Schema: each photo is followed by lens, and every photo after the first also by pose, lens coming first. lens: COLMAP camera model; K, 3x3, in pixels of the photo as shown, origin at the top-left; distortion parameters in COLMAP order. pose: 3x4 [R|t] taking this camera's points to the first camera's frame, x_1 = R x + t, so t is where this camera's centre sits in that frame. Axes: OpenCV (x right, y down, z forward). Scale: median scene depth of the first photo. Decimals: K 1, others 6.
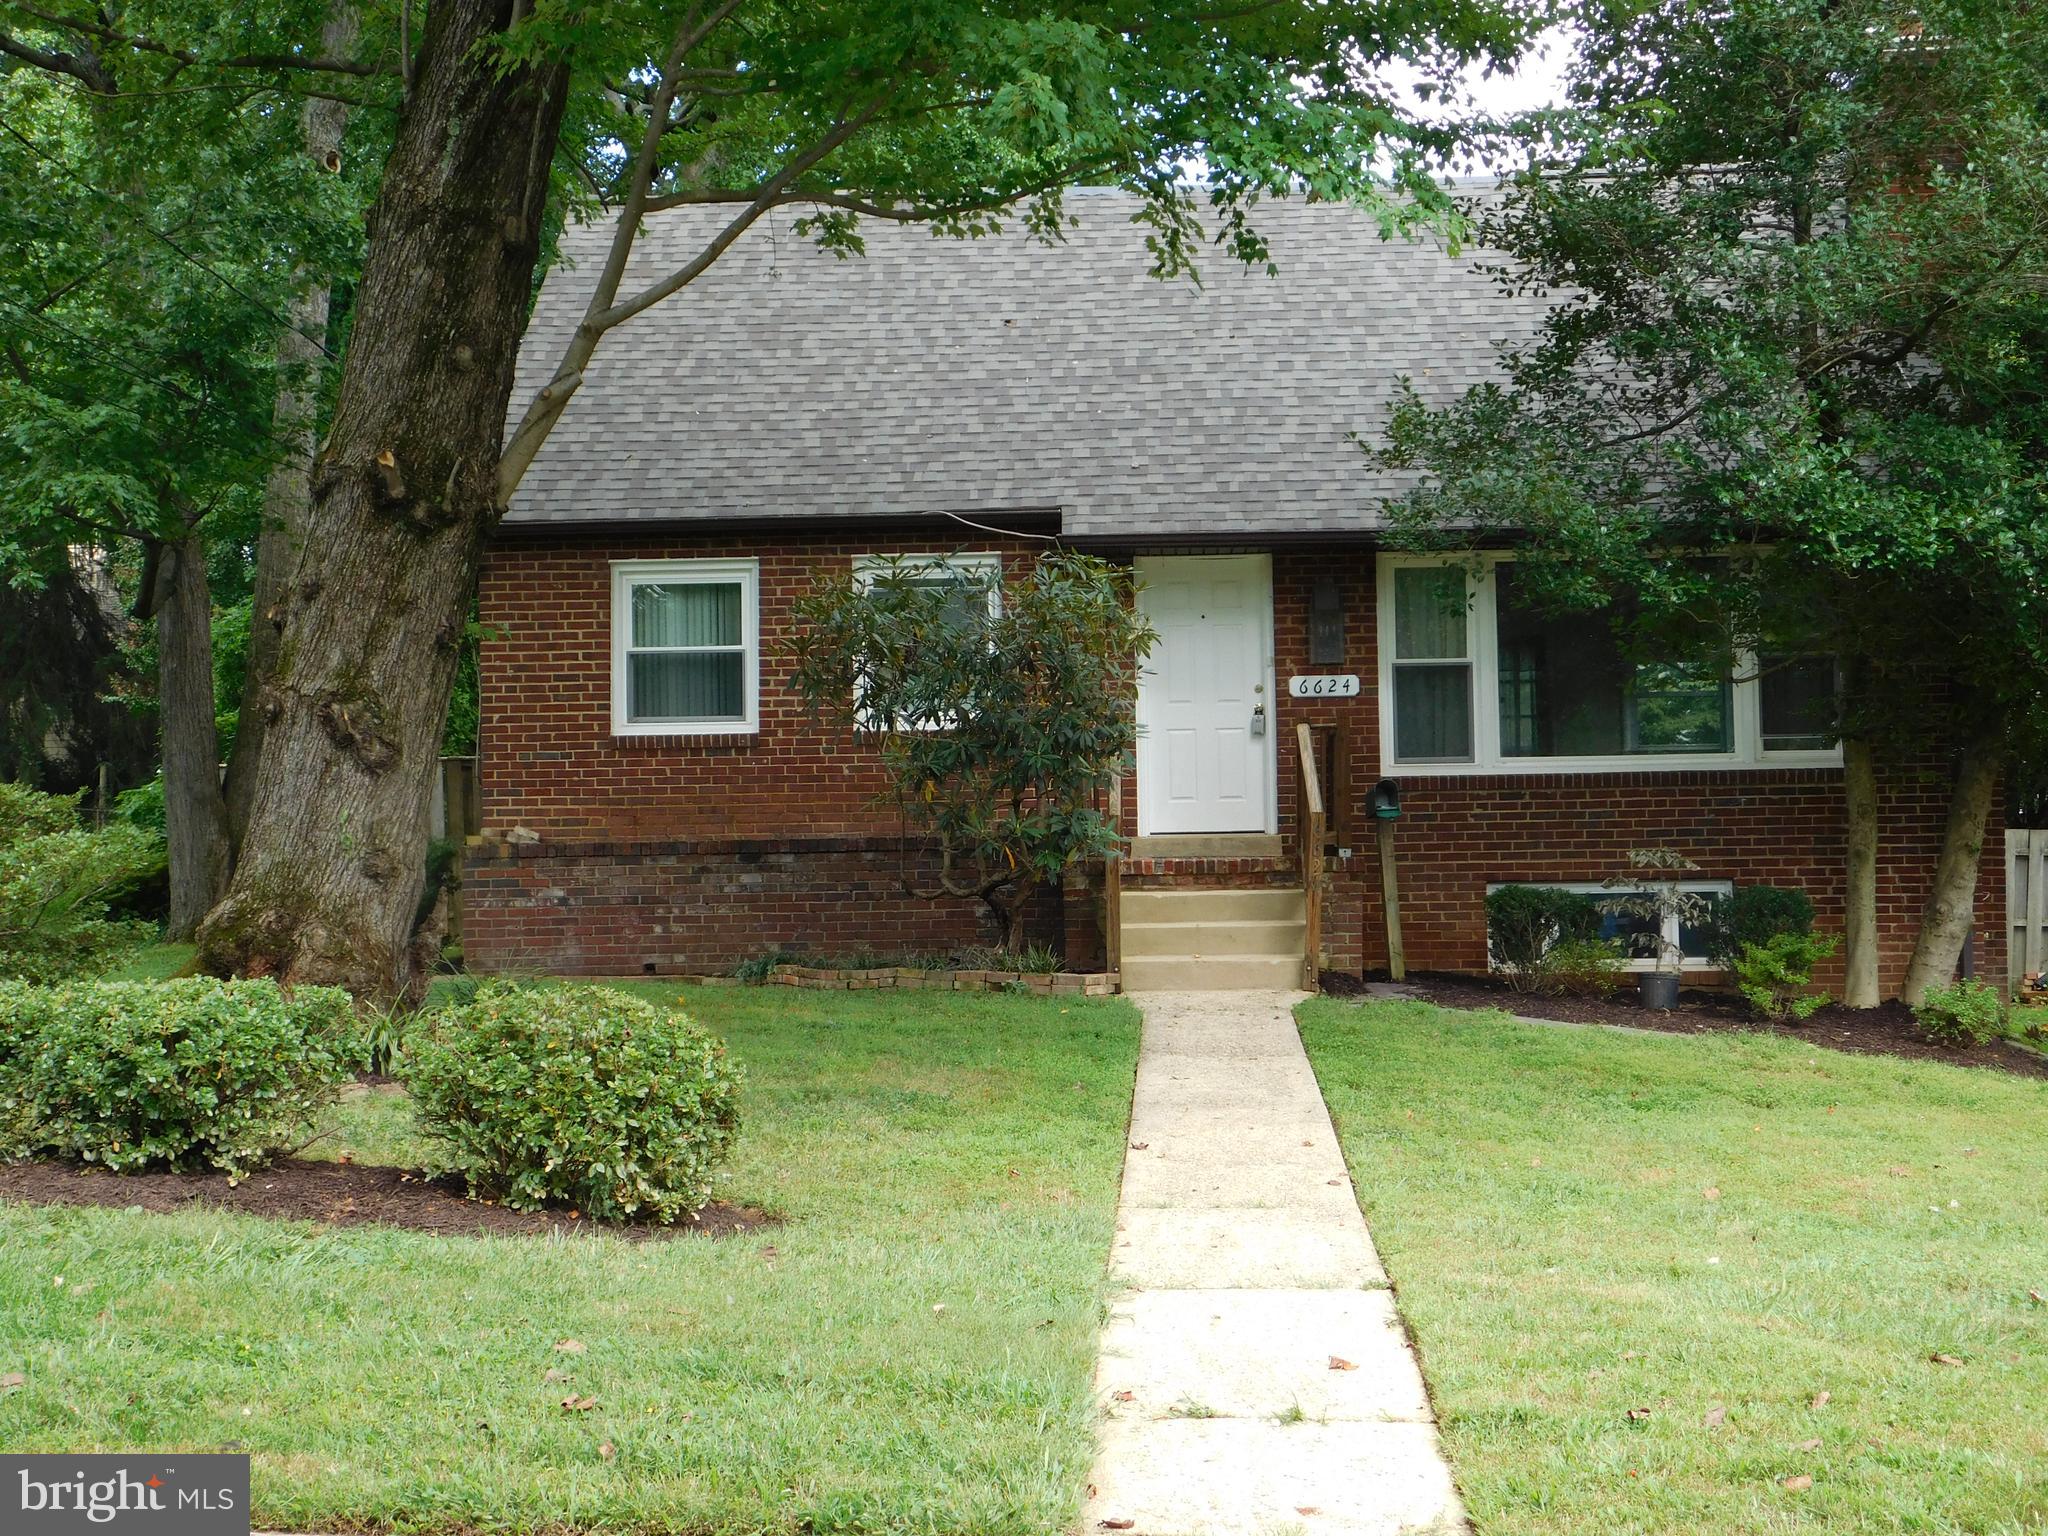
lens RADIAL K [[3081.8, 0, 1024.0], [0, 3081.8, 768.0], [0, 0, 1]] dist [0.045722, -0.196335]
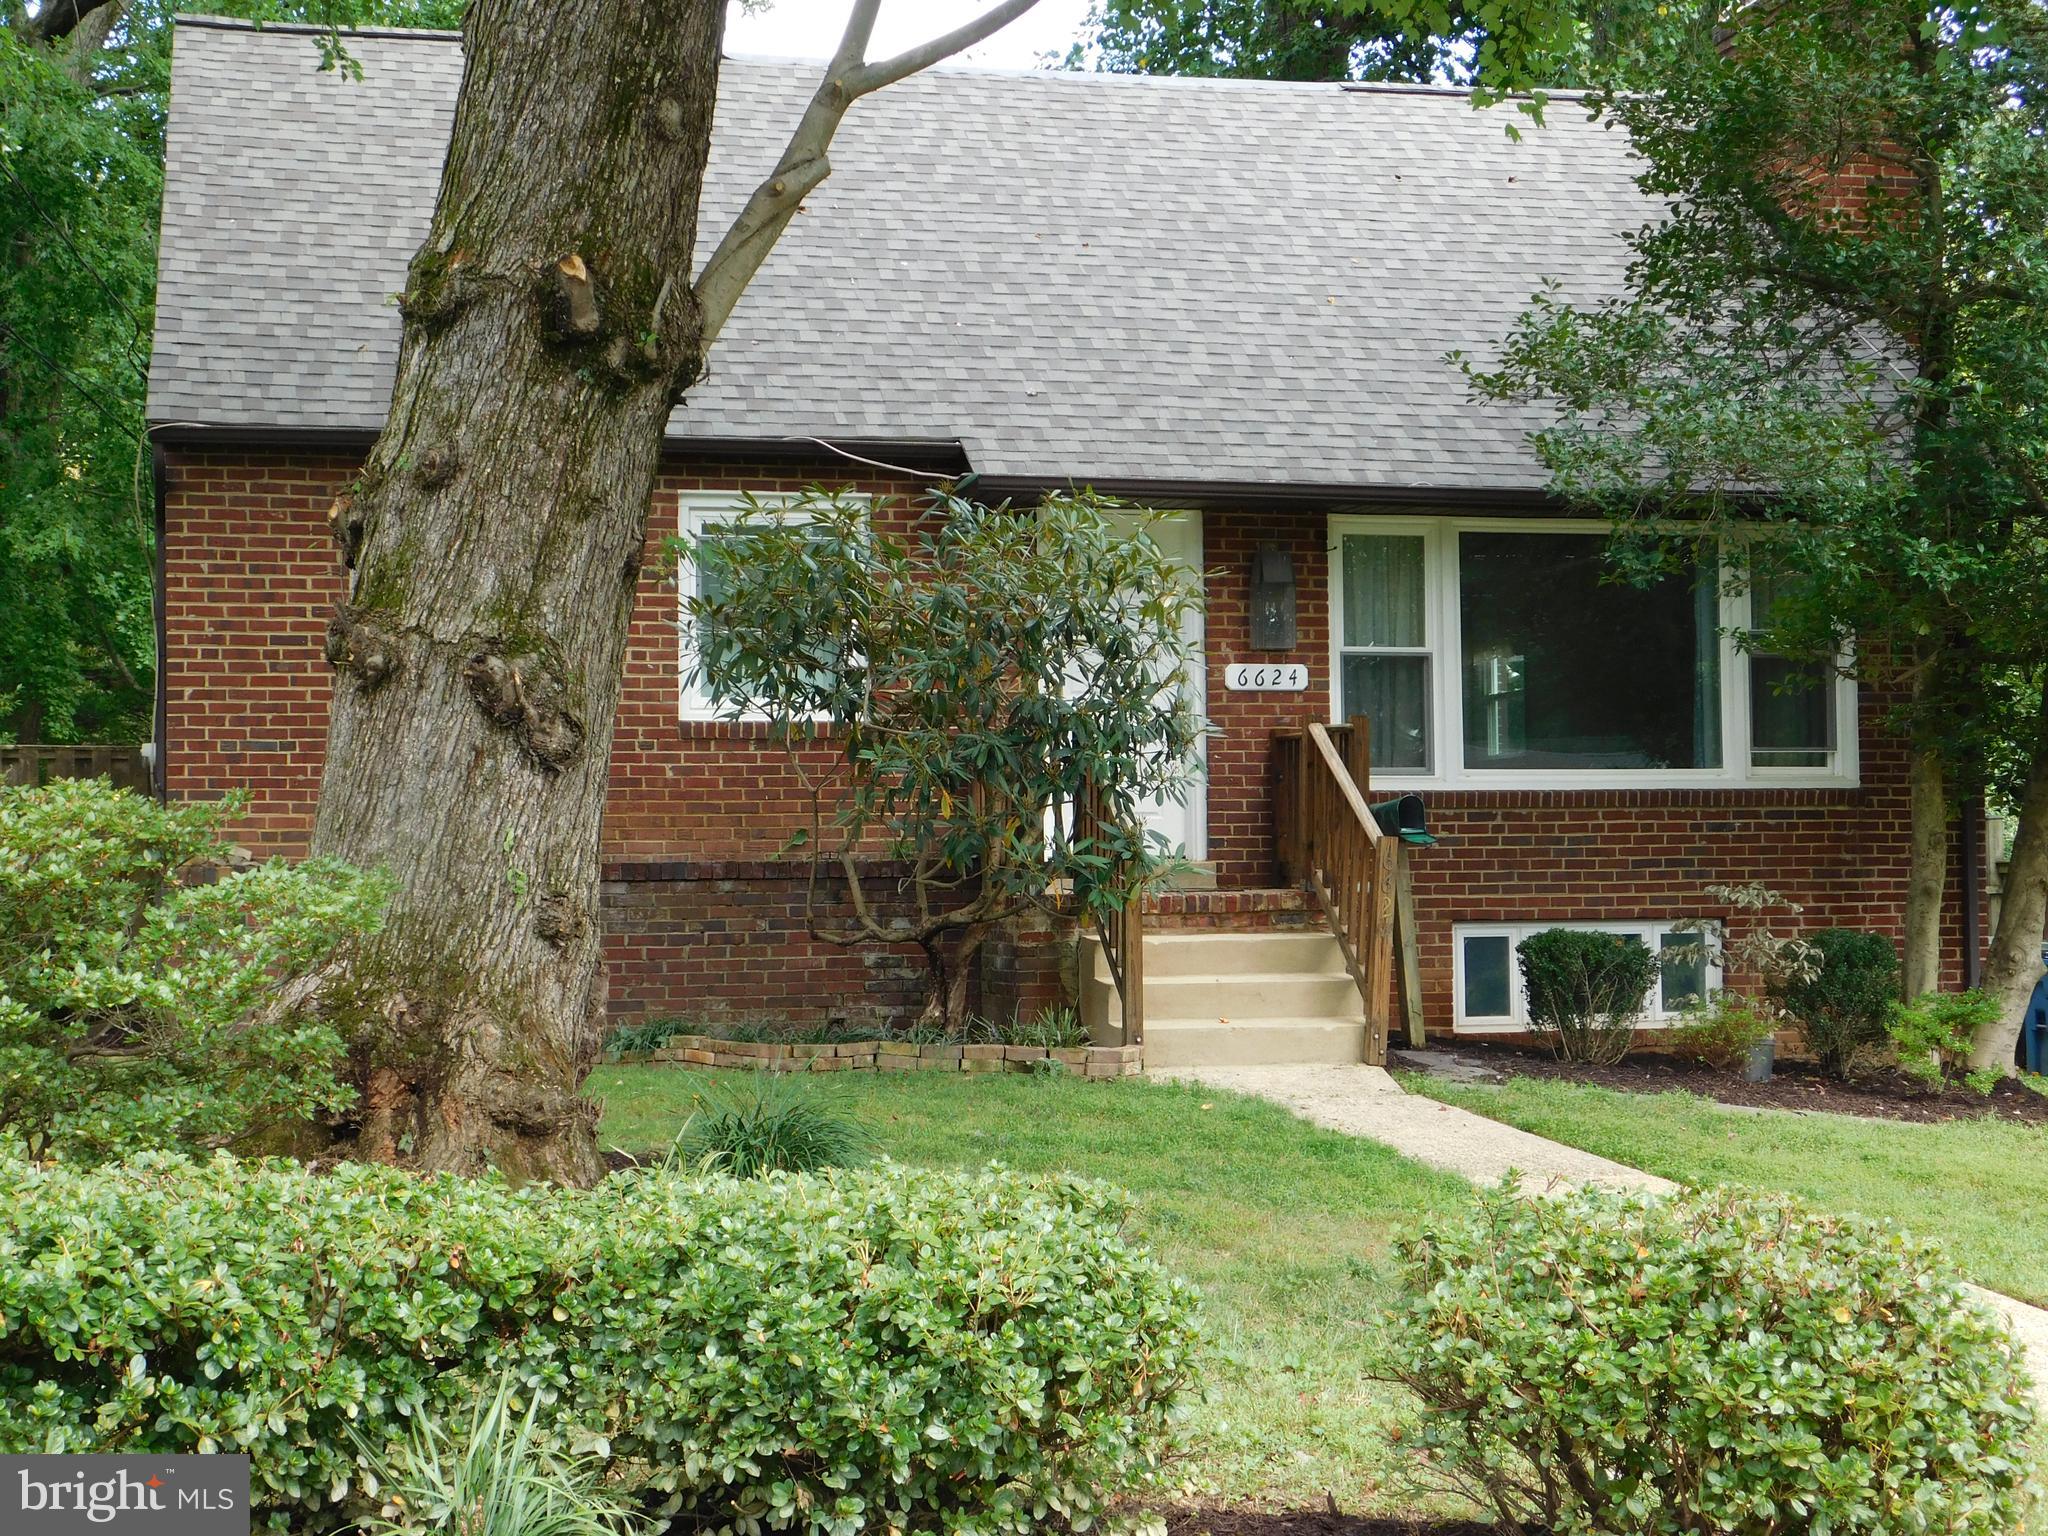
lens RADIAL K [[3081.8, 0, 1024.0], [0, 3081.8, 768.0], [0, 0, 1]] dist [0.045722, -0.196335]
pose [[0.957367, 0.016485, 0.288402, -0.196331], [-0.016018, 0.999864, -0.003978, 0.001363], [-0.288429, -0.000812, 0.957501, 0.248890]]
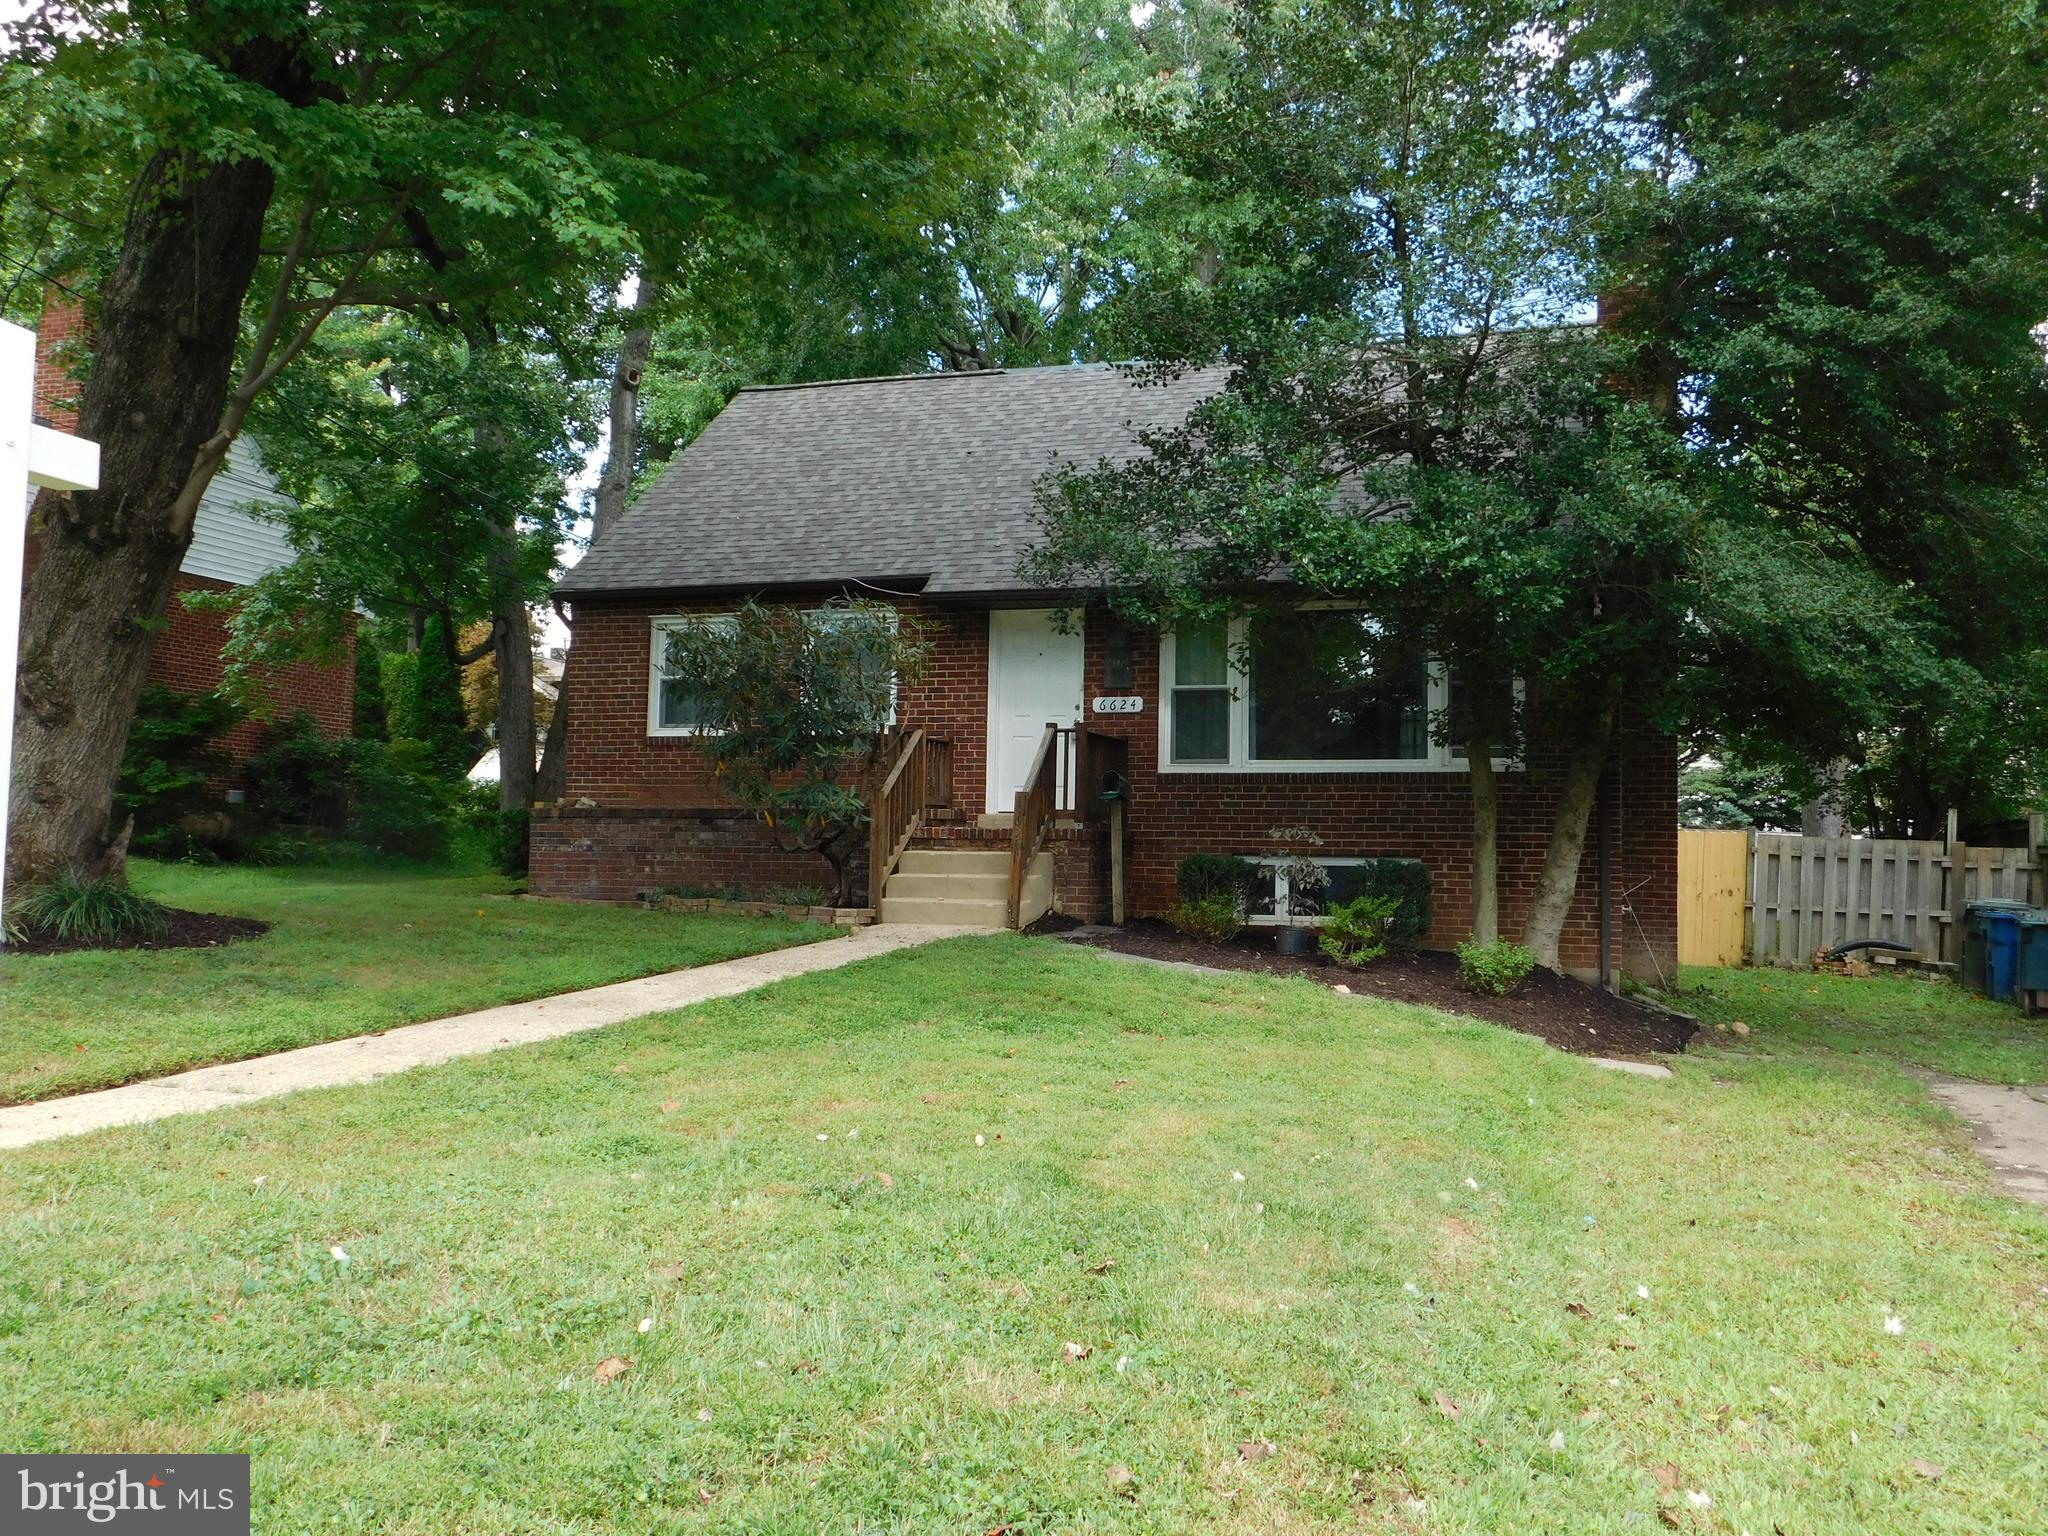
lens RADIAL K [[1809.9, 0, 1024.0], [0, 1809.9, 768.0], [0, 0, 1]] dist [0.000303, -0.001784]
pose [[0.962780, 0.016577, -0.269777, 0.272818], [-0.022402, 0.999577, -0.018529, 0.016571], [0.269356, 0.023883, 0.962745, 0.232621]]
